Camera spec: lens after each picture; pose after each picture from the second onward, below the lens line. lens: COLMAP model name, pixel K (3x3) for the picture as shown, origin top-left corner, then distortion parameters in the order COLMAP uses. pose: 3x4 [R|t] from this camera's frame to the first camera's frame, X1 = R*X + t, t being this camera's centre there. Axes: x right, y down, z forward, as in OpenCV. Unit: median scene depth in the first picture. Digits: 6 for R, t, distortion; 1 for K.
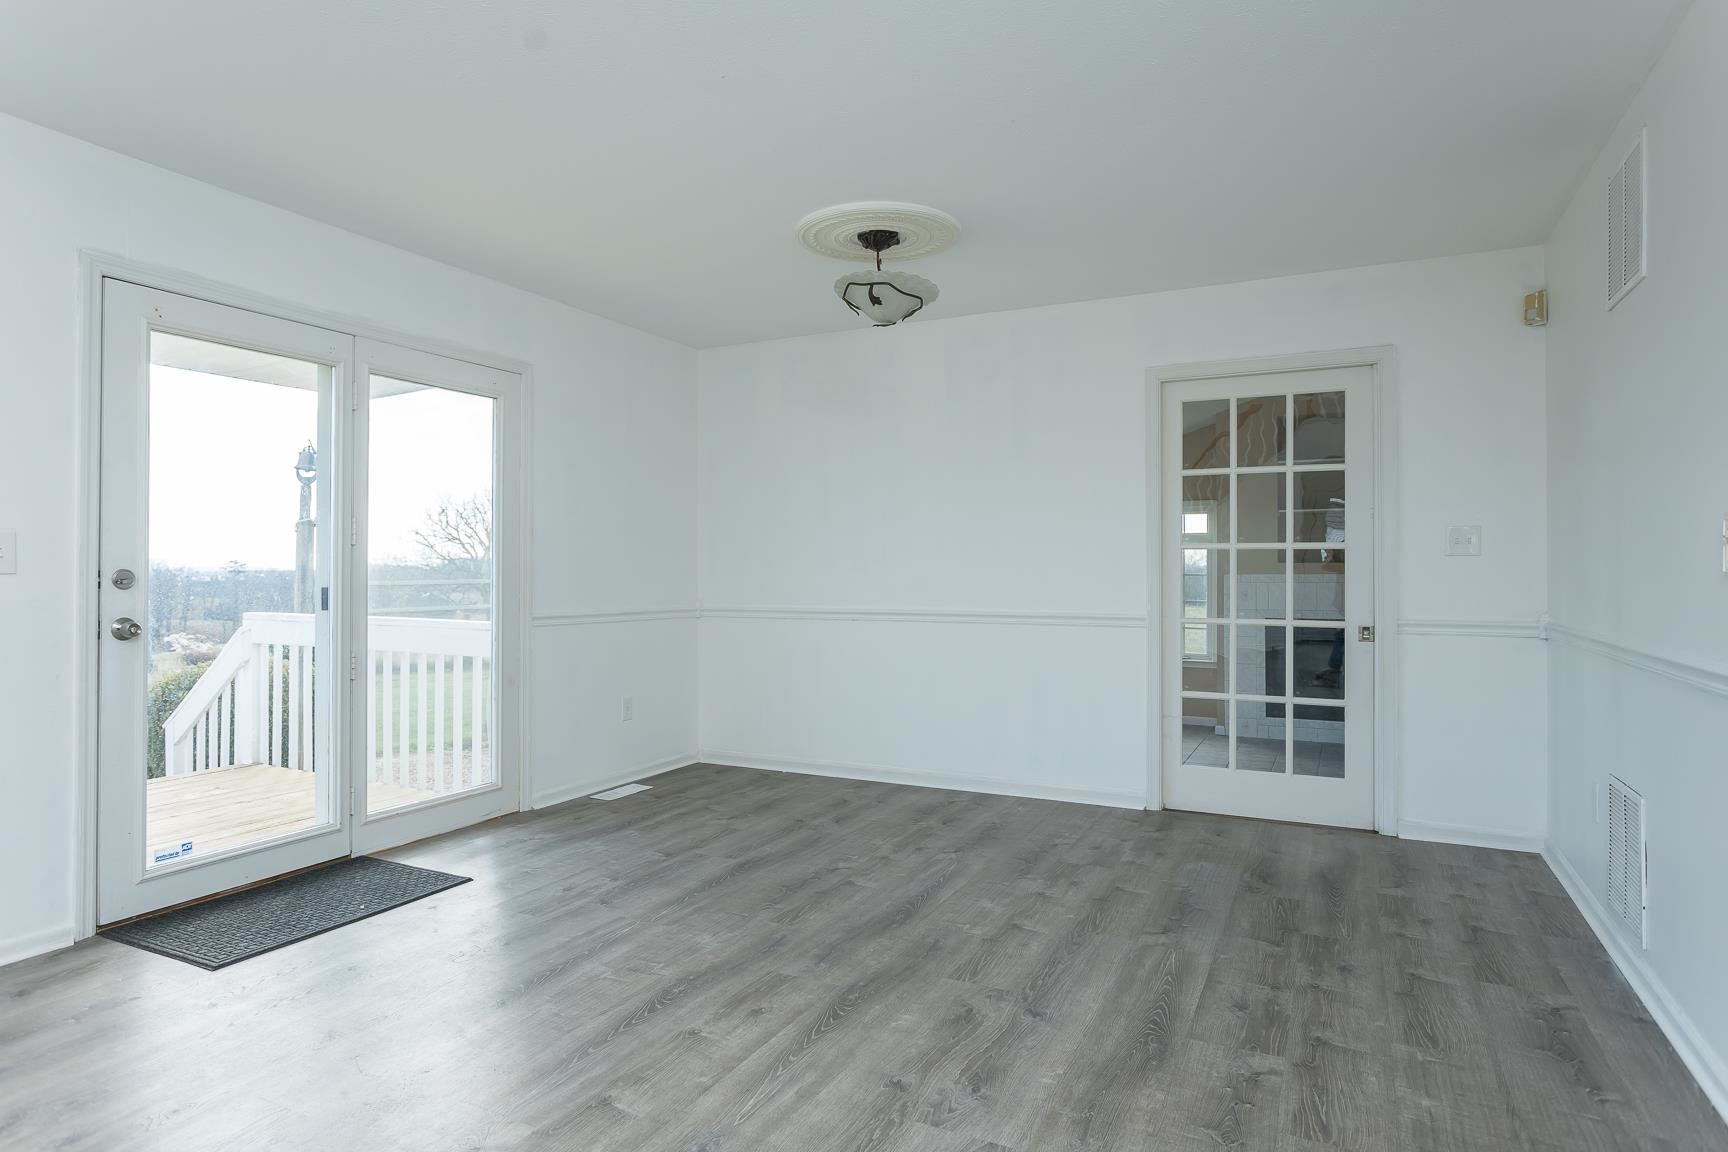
lens RADIAL K [[1002.8, 0, 863.5], [0, 1002.8, 574.0], [0, 0, 1]] dist [-0.002455, 0.000344]
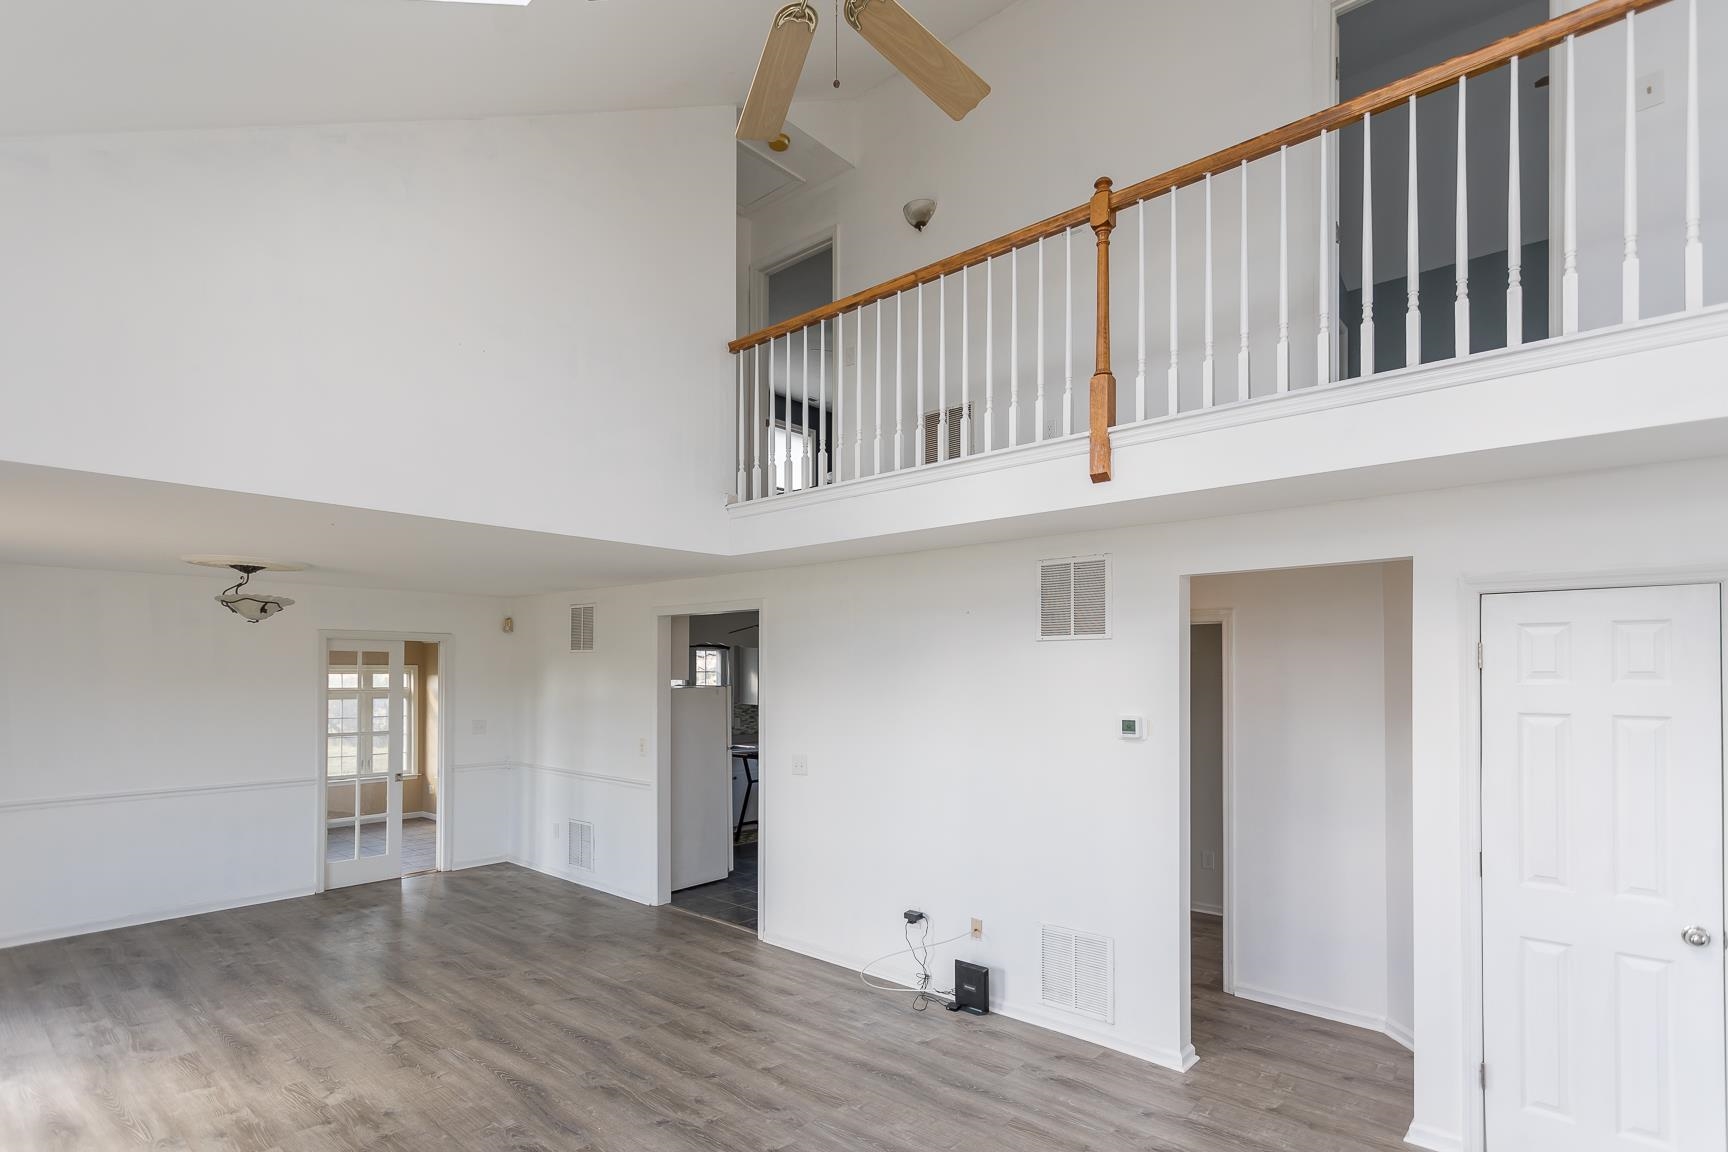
lens RADIAL K [[827.0, 0, 864.3], [0, 827.0, 575.9], [0, 0, 1]] dist [0.002451, -0.000746]
pose [[0.259460, 0.106543, 0.959859, -1.097452], [0.001594, 0.993847, -0.110746, -0.179550], [-0.965752, 0.030264, 0.257694, -0.352047]]
